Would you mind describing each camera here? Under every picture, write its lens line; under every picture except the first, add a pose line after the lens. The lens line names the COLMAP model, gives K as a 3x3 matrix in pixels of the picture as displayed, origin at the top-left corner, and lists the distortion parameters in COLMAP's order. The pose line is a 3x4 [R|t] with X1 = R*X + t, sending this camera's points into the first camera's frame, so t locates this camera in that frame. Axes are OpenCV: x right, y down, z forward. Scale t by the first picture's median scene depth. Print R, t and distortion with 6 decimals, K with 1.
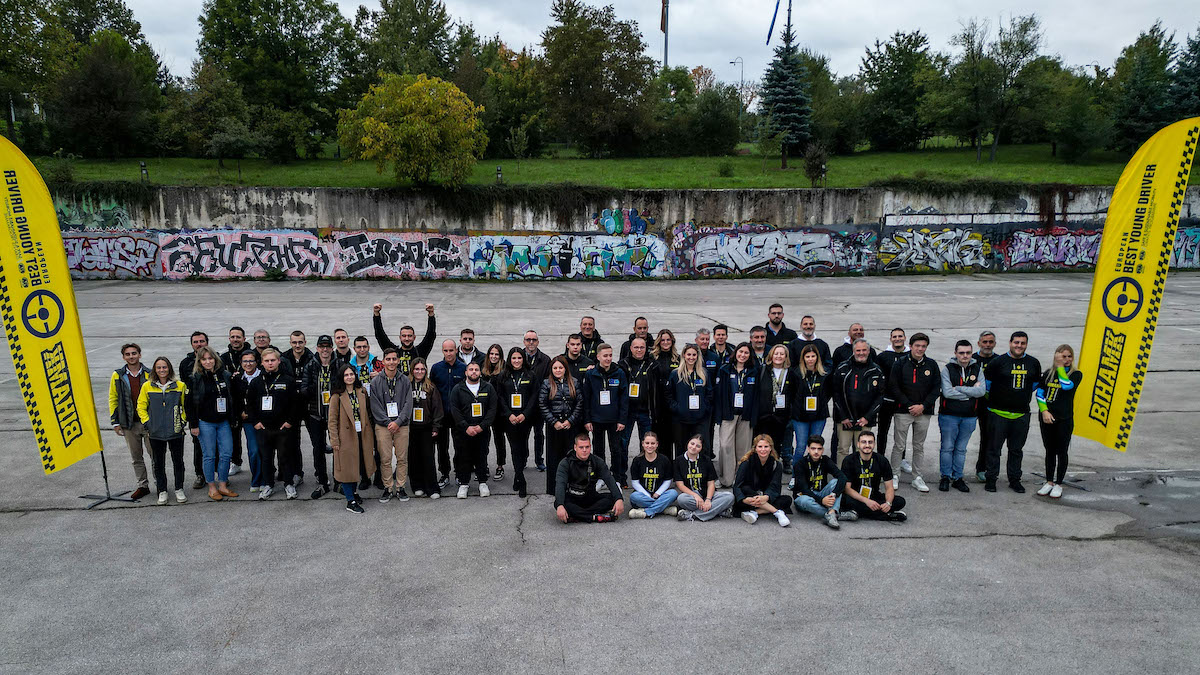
lens RADIAL K [[894.2, 0, 568.2], [0, 894.2, 421.2], [0, 0, 1]] dist [0.065798, -0.056878]
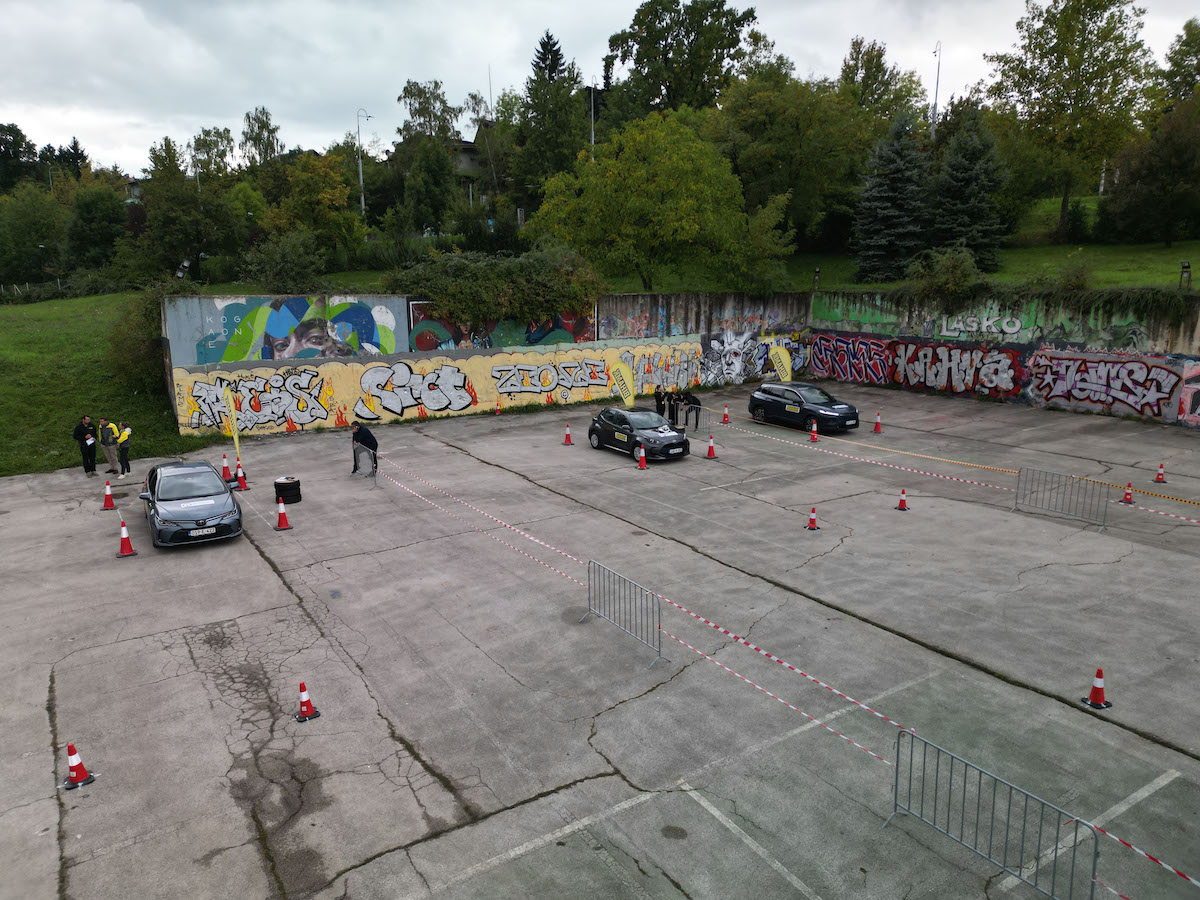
lens RADIAL K [[834.3, 0, 598.2], [0, 834.3, 452.1], [0, 0, 1]] dist [0.061784, -0.050851]
pose [[0.473877, 0.177421, -0.862532, -0.082806], [-0.184426, 0.977766, 0.099800, -0.116224], [0.861062, 0.111780, 0.496062, 0.277046]]
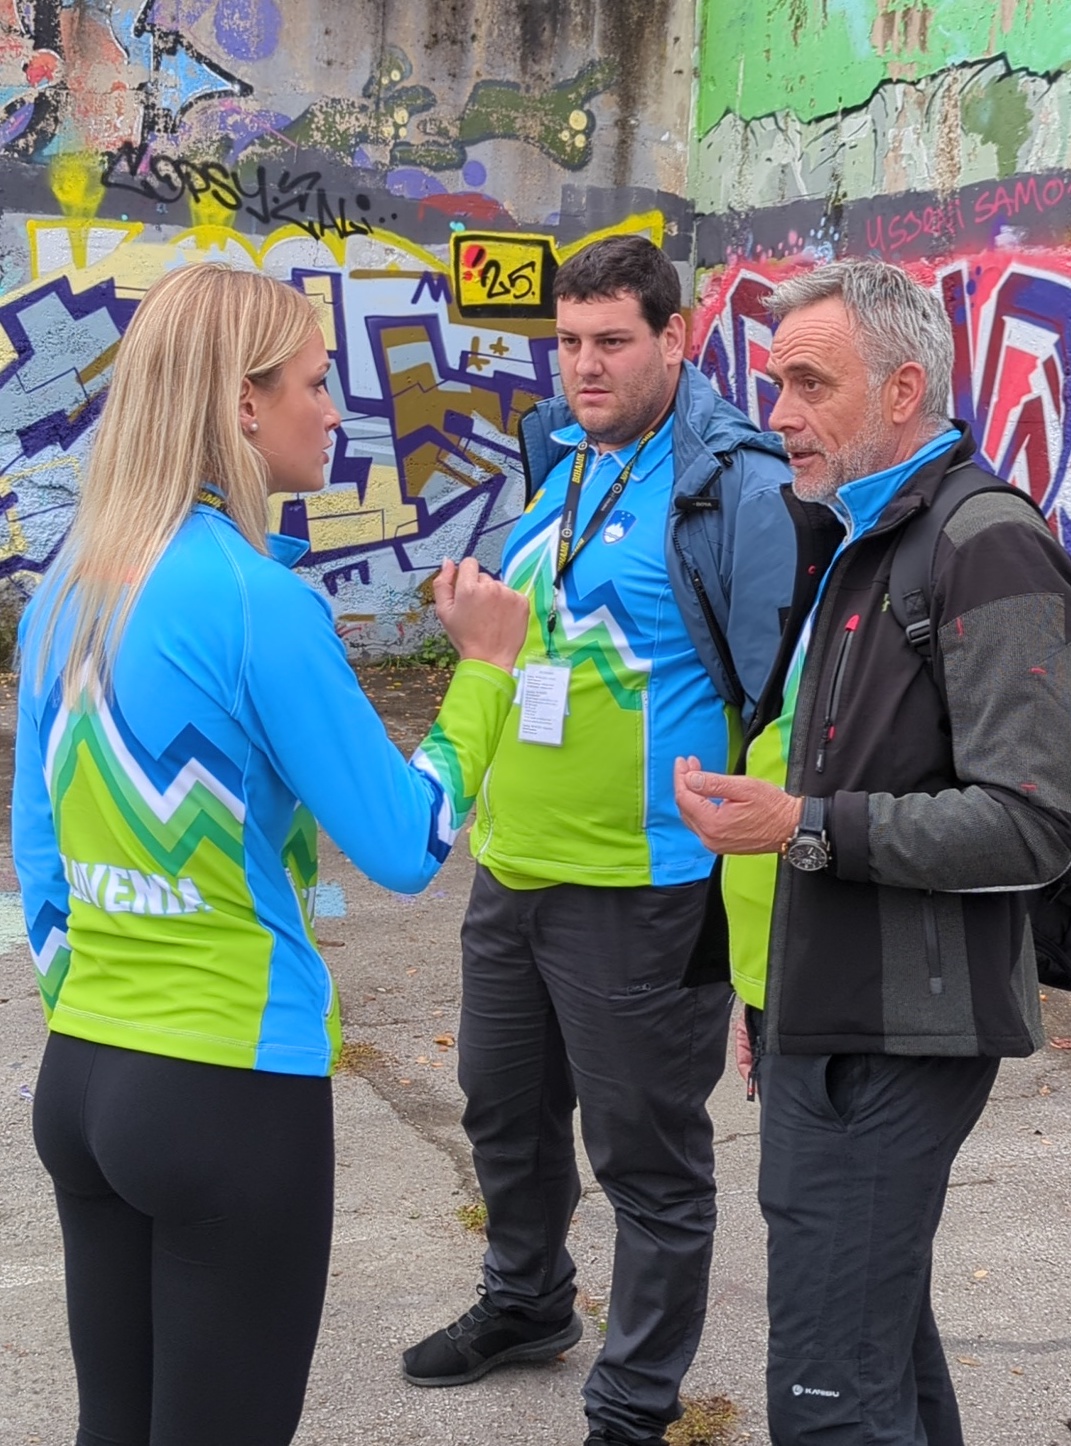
lens RADIAL K [[2167.3, 0, 536.2], [0, 2167.3, 721.7], [0, 0, 1]] dist [-0.095328, 0.000000]
pose [[0.306140, 0.138286, -0.941889, -0.564053], [-0.247586, 0.966913, 0.061487, -0.155297], [0.919228, 0.214374, 0.330249, 0.853141]]
